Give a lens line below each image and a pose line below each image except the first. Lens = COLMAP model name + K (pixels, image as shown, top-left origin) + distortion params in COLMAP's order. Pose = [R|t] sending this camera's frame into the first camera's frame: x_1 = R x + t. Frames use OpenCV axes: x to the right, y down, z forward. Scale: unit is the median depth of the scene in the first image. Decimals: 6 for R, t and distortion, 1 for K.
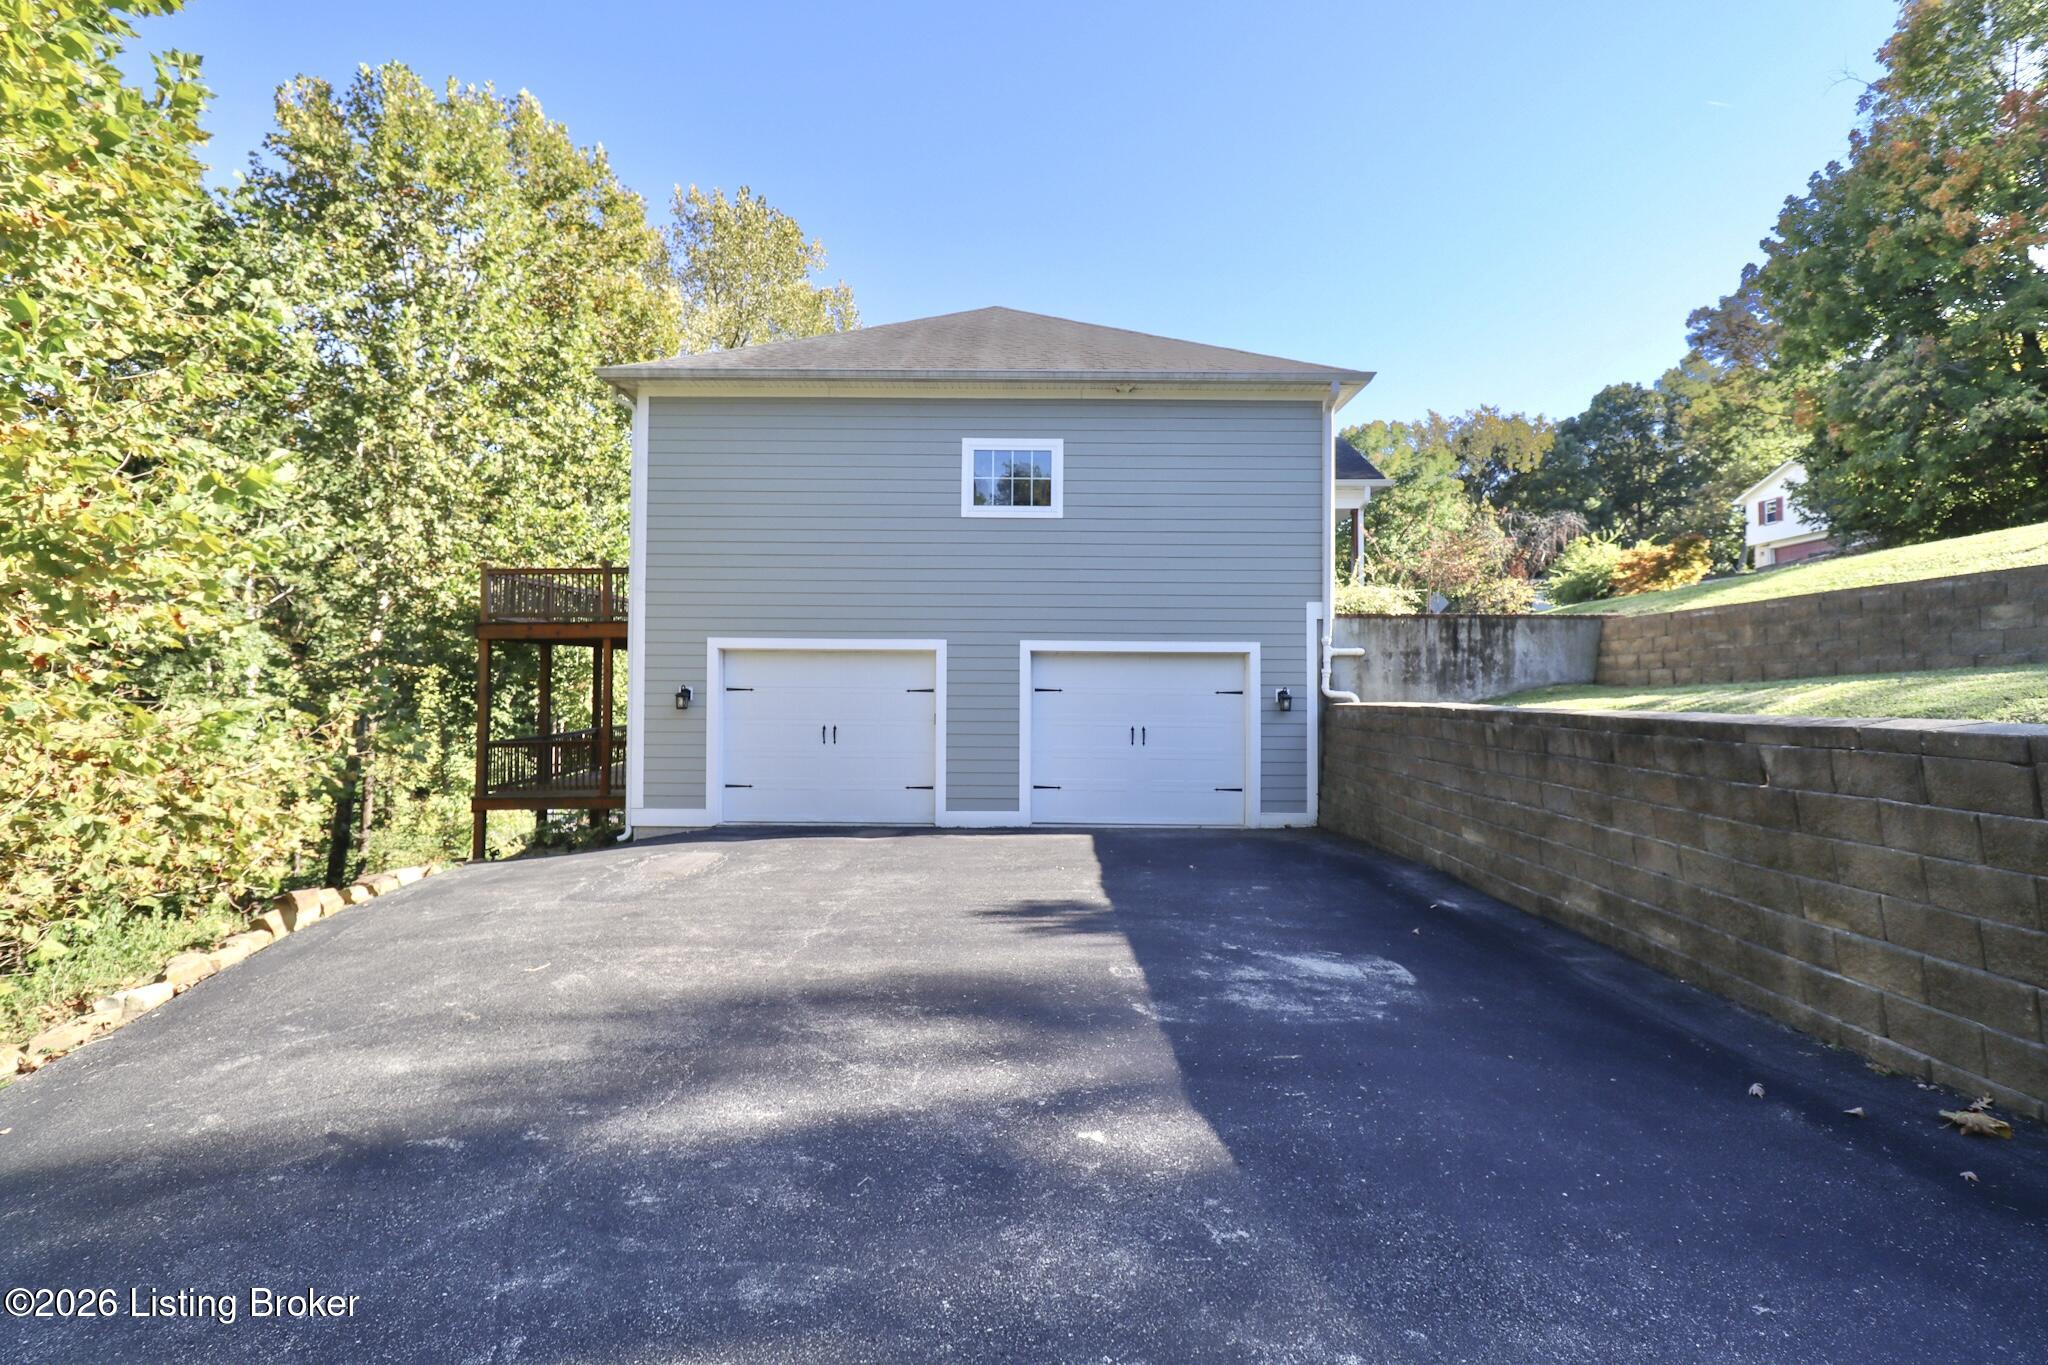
lens RADIAL K [[952.1, 0, 1032.0], [0, 952.1, 669.8], [0, 0, 1]] dist [-0.008200, -0.008350]
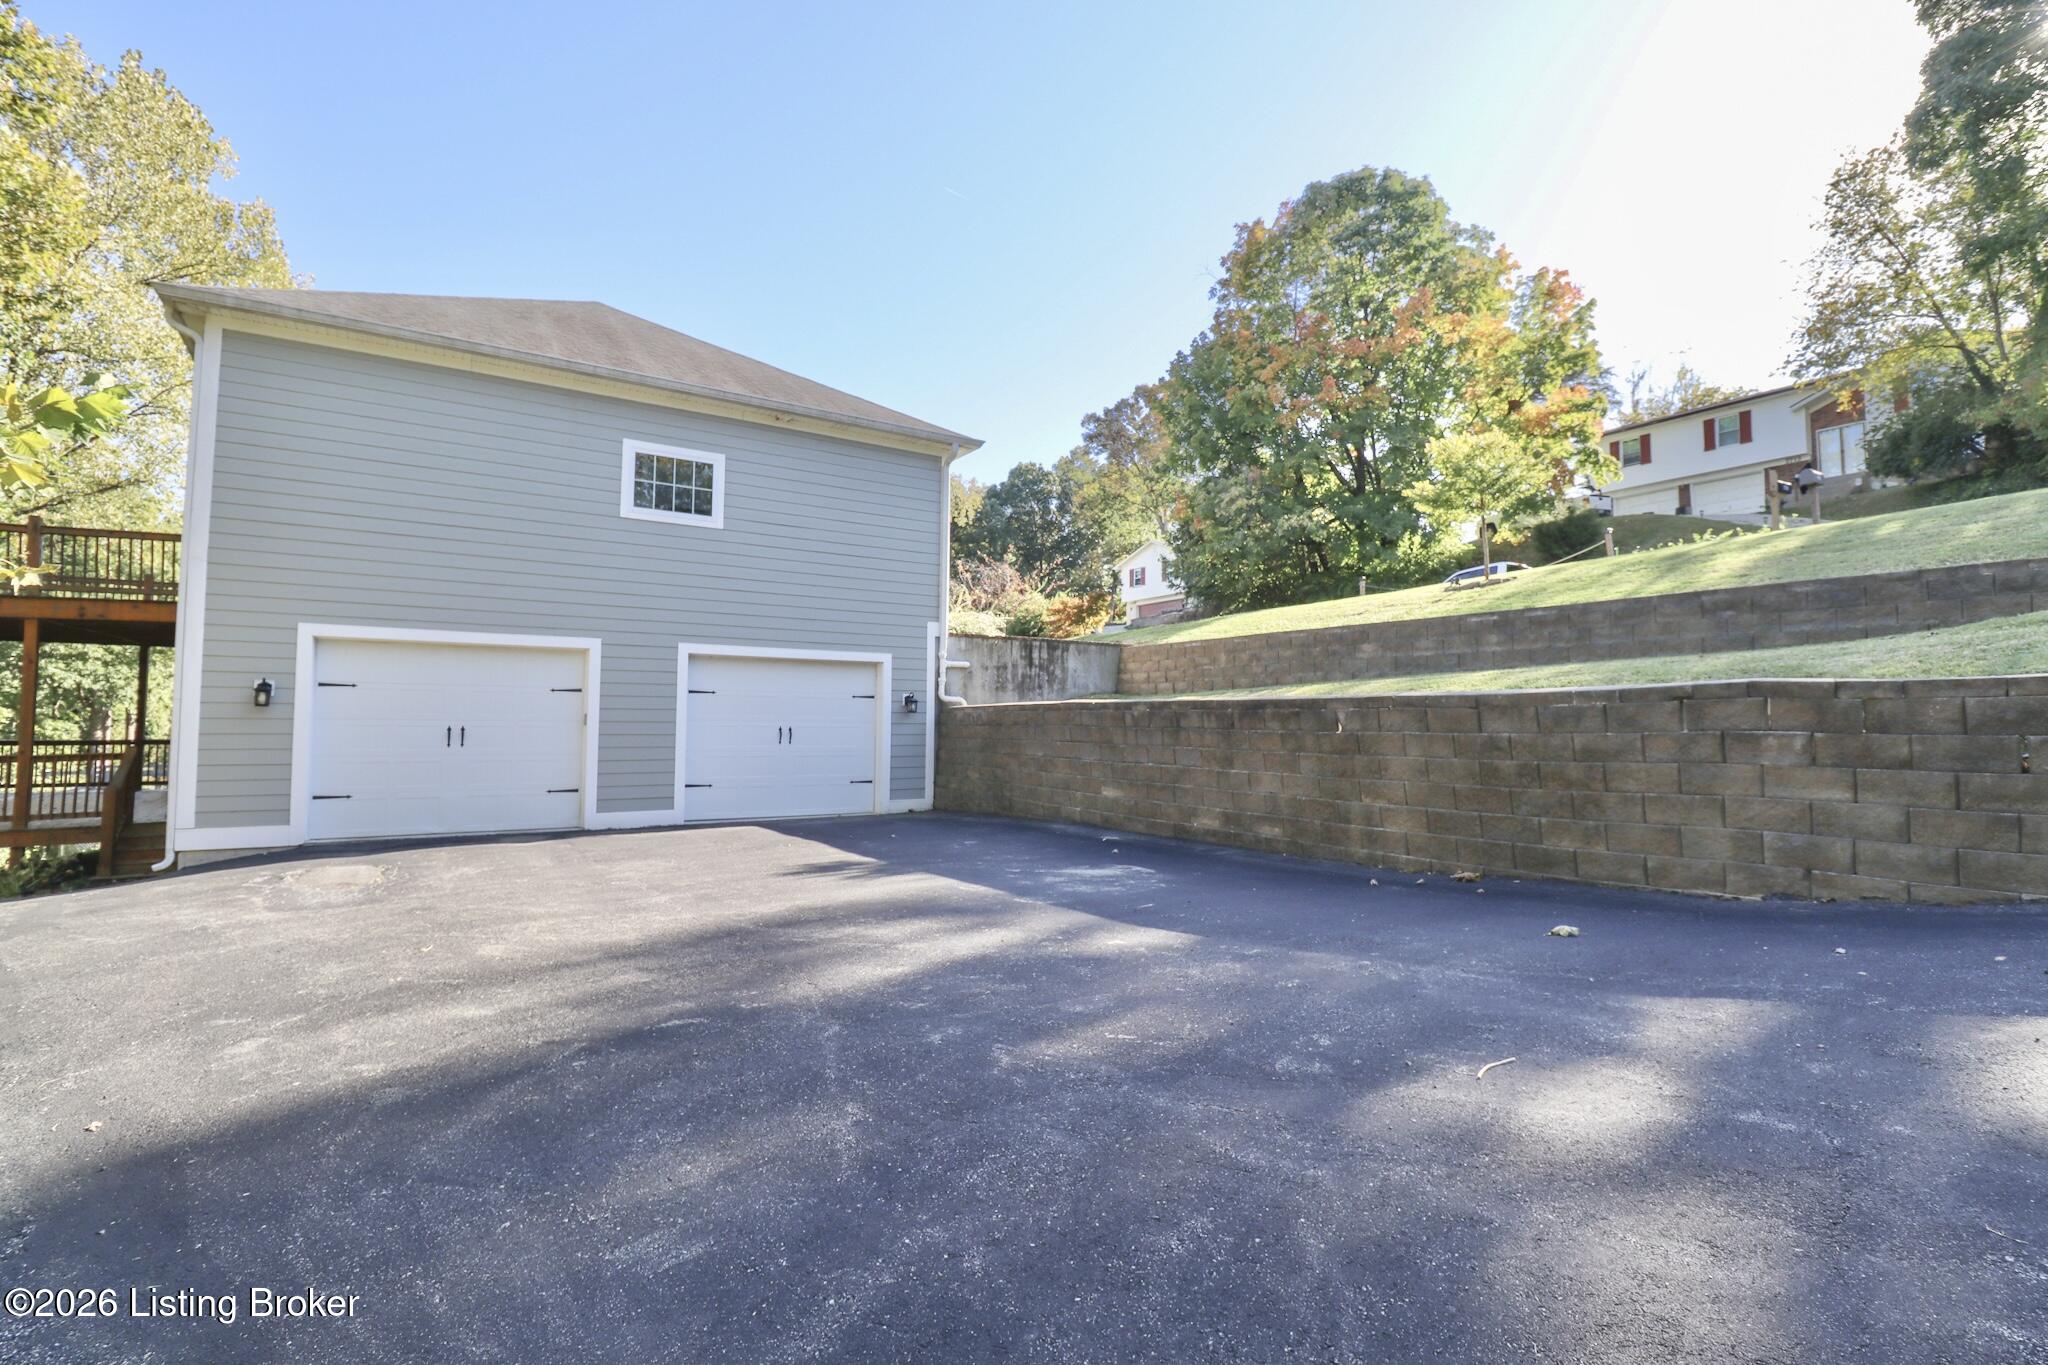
lens RADIAL K [[952.1, 0, 1028.0], [0, 952.1, 677.5], [0, 0, 1]] dist [-0.008200, -0.008350]
pose [[0.832709, 0.026248, 0.553089, -0.265671], [-0.014379, 0.999564, -0.025789, 0.027789], [-0.553524, 0.013522, 0.832723, -0.065300]]
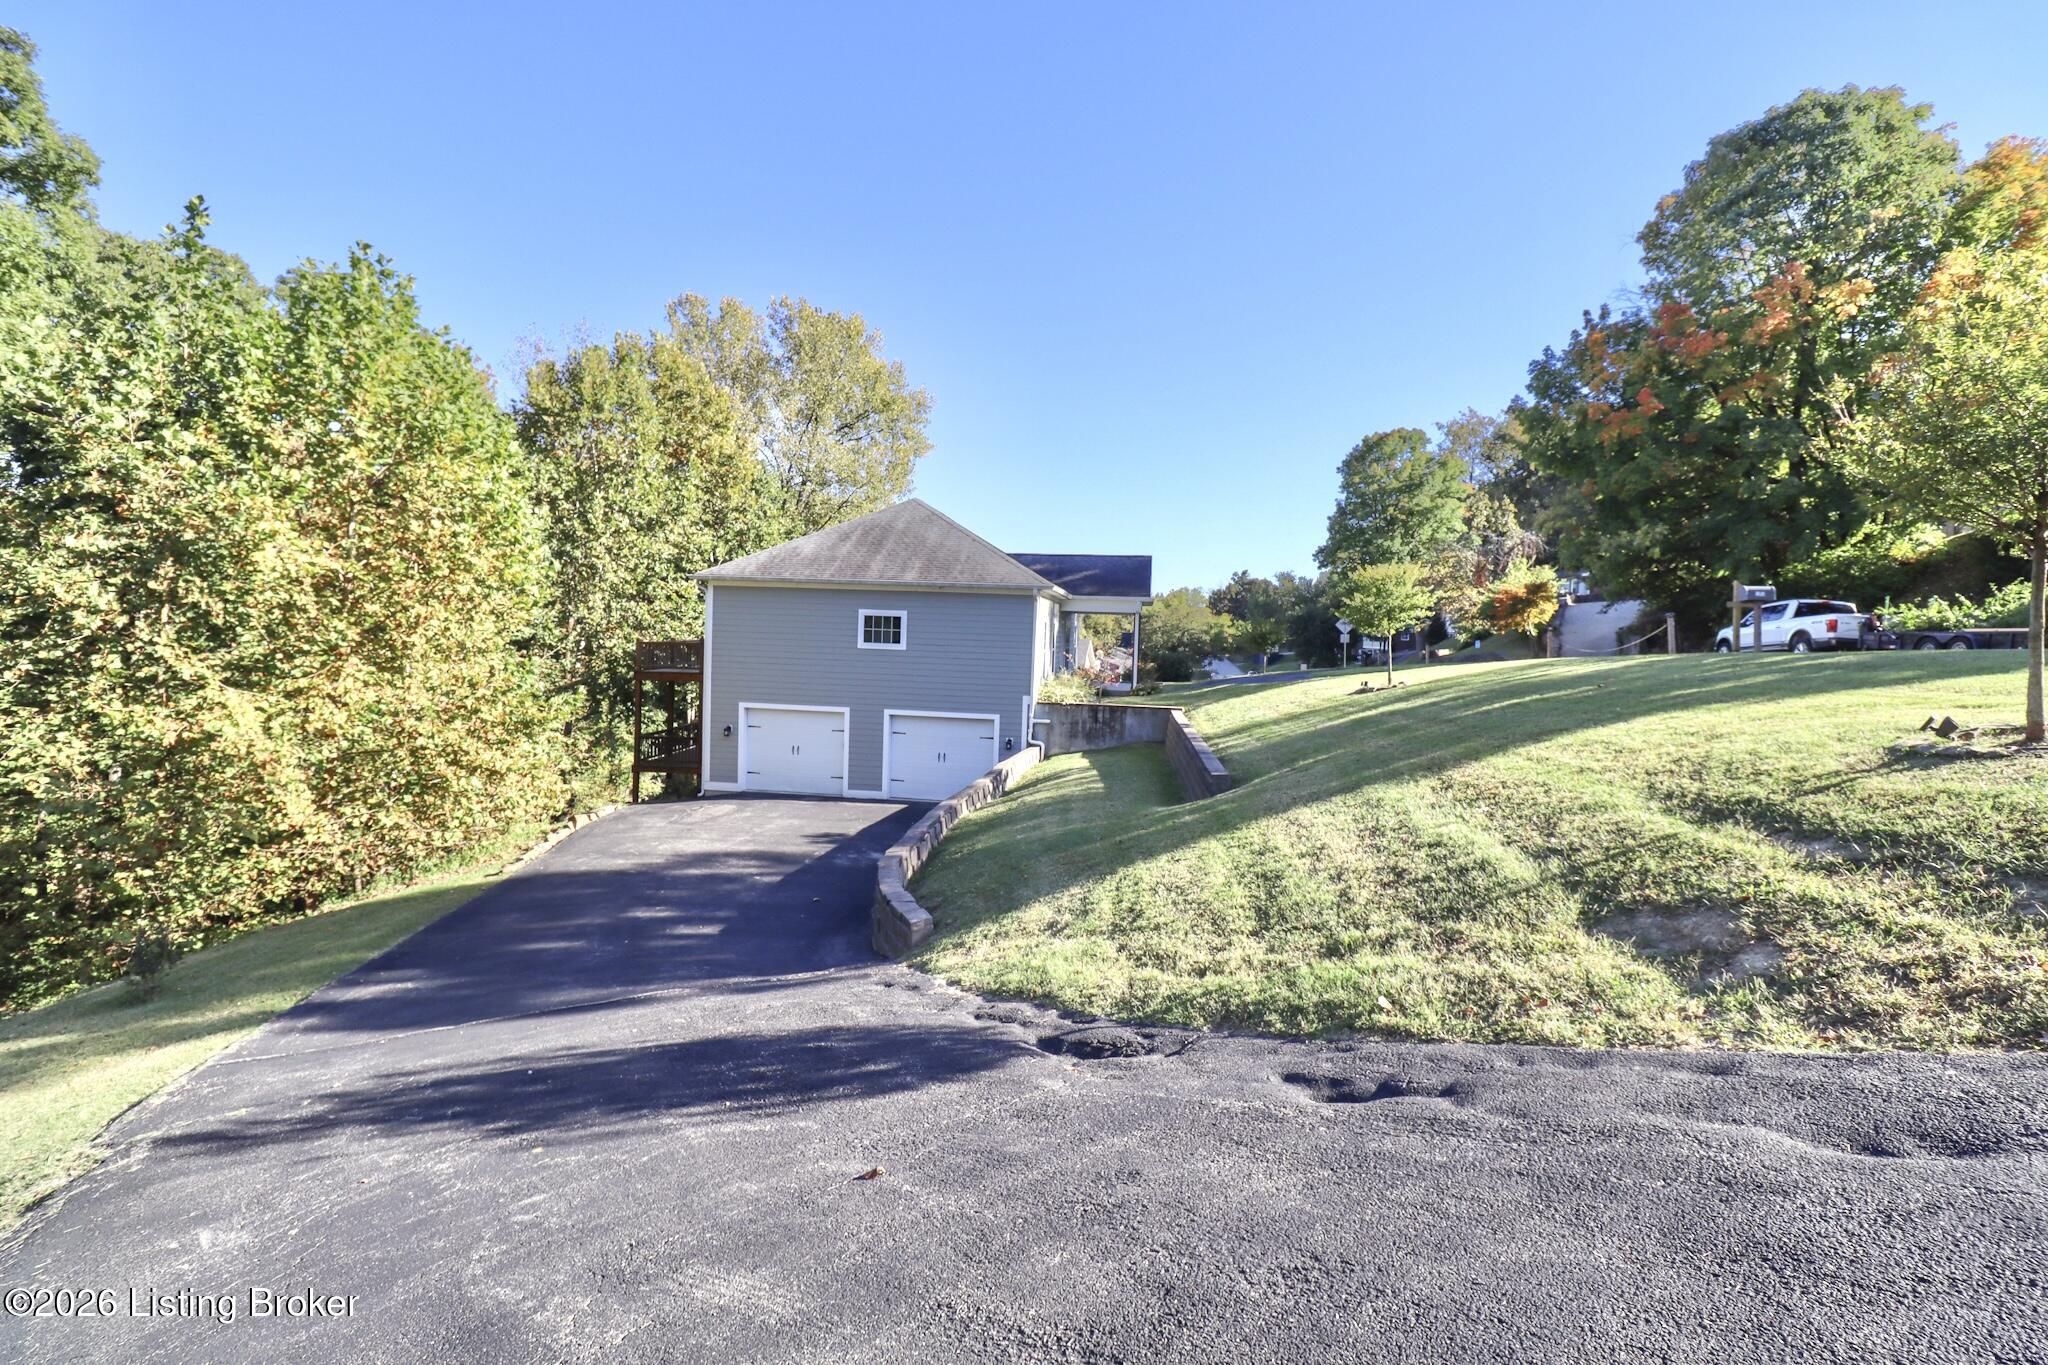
lens RADIAL K [[952.1, 0, 1030.3], [0, 952.1, 669.8], [0, 0, 1]] dist [-0.008200, -0.008350]
pose [[0.991219, 0.033335, -0.127962, 0.559372], [-0.025440, 0.997699, 0.062845, -0.252621], [0.129762, -0.059037, 0.989786, -0.984070]]
